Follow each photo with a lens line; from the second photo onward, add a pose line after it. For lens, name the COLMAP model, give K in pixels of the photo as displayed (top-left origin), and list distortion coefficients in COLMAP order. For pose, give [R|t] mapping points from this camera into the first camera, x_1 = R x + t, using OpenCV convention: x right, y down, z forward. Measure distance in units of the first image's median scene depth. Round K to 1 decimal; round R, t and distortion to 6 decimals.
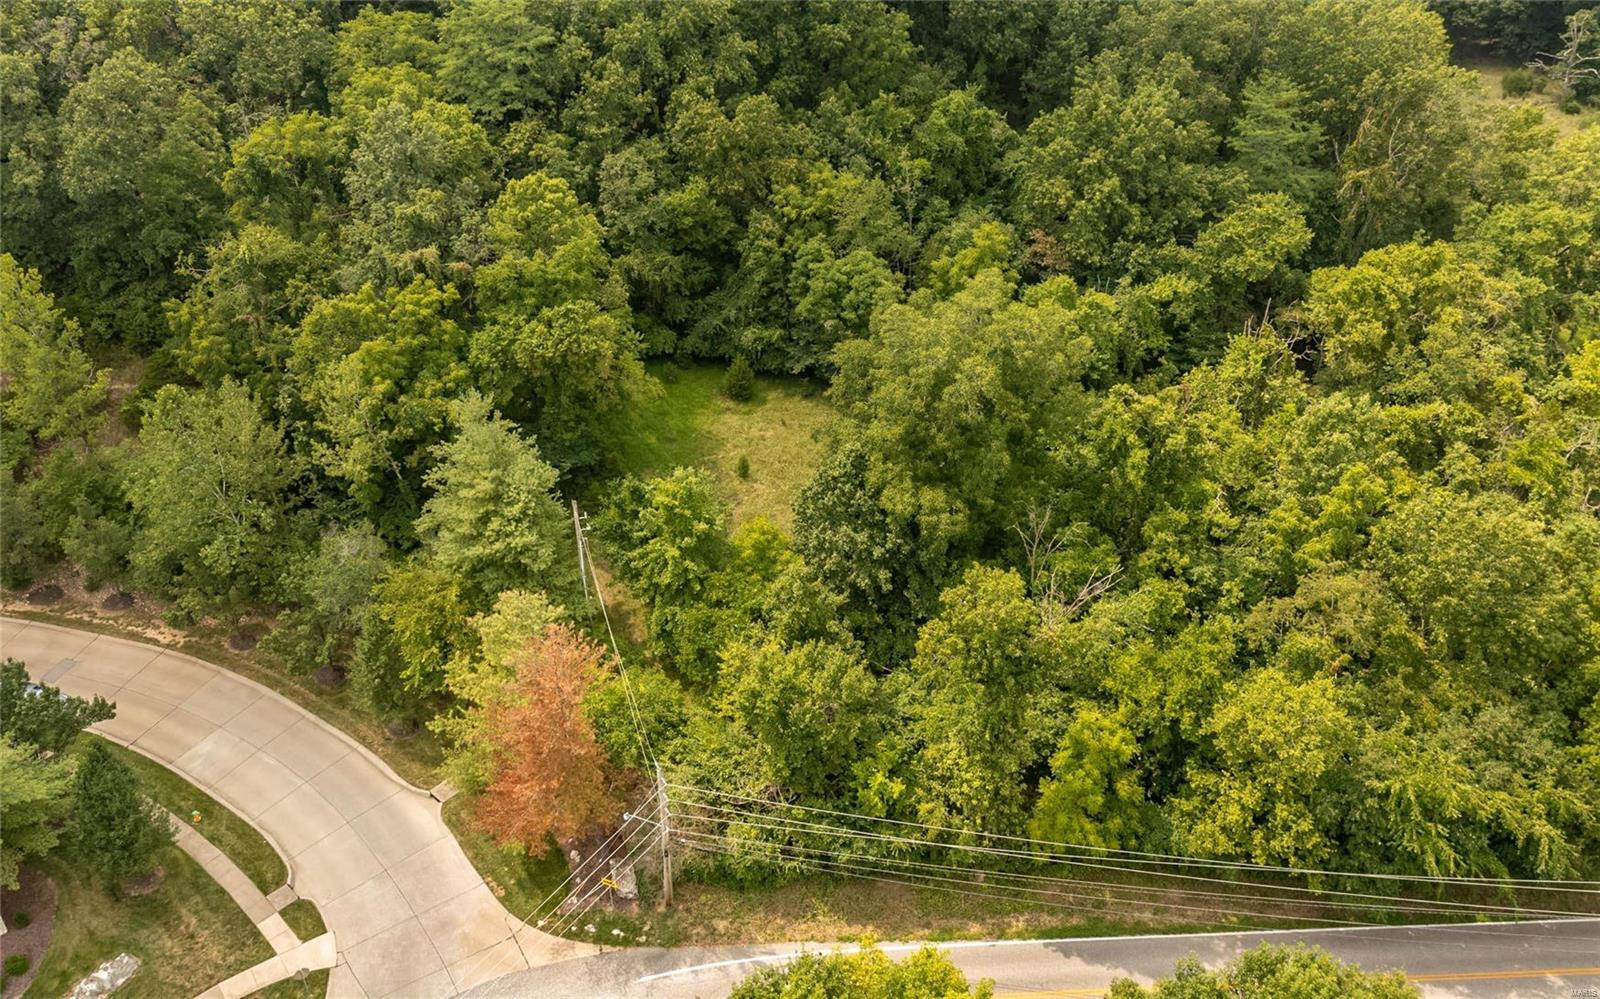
lens RADIAL K [[1265.7, 0, 800.1], [0, 1265.7, 458.2], [0, 0, 1]] dist [0.003442, -0.006361]
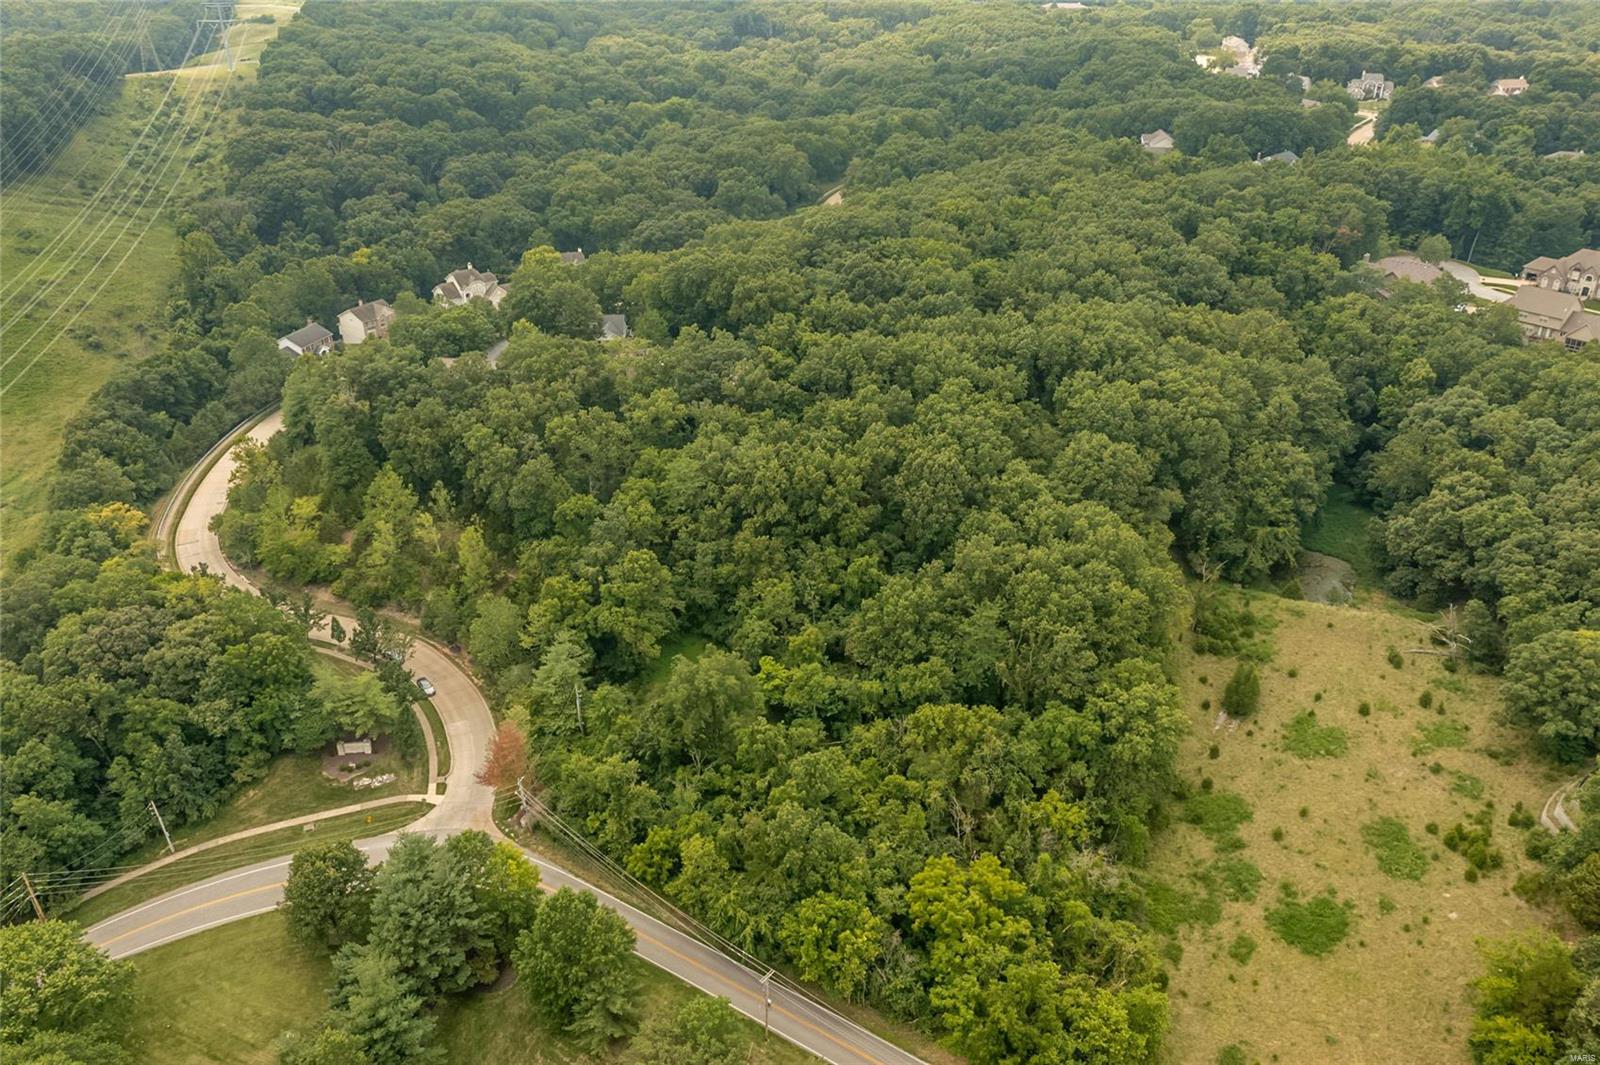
lens RADIAL K [[1258.8, 0, 800.0], [0, 1258.8, 532.5], [0, 0, 1]] dist [-0.001360, 0.003656]
pose [[0.811490, 0.281017, -0.512360, 1.295588], [-0.313727, 0.949216, 0.023732, -0.423323], [0.493010, 0.141483, 0.858443, -0.941450]]
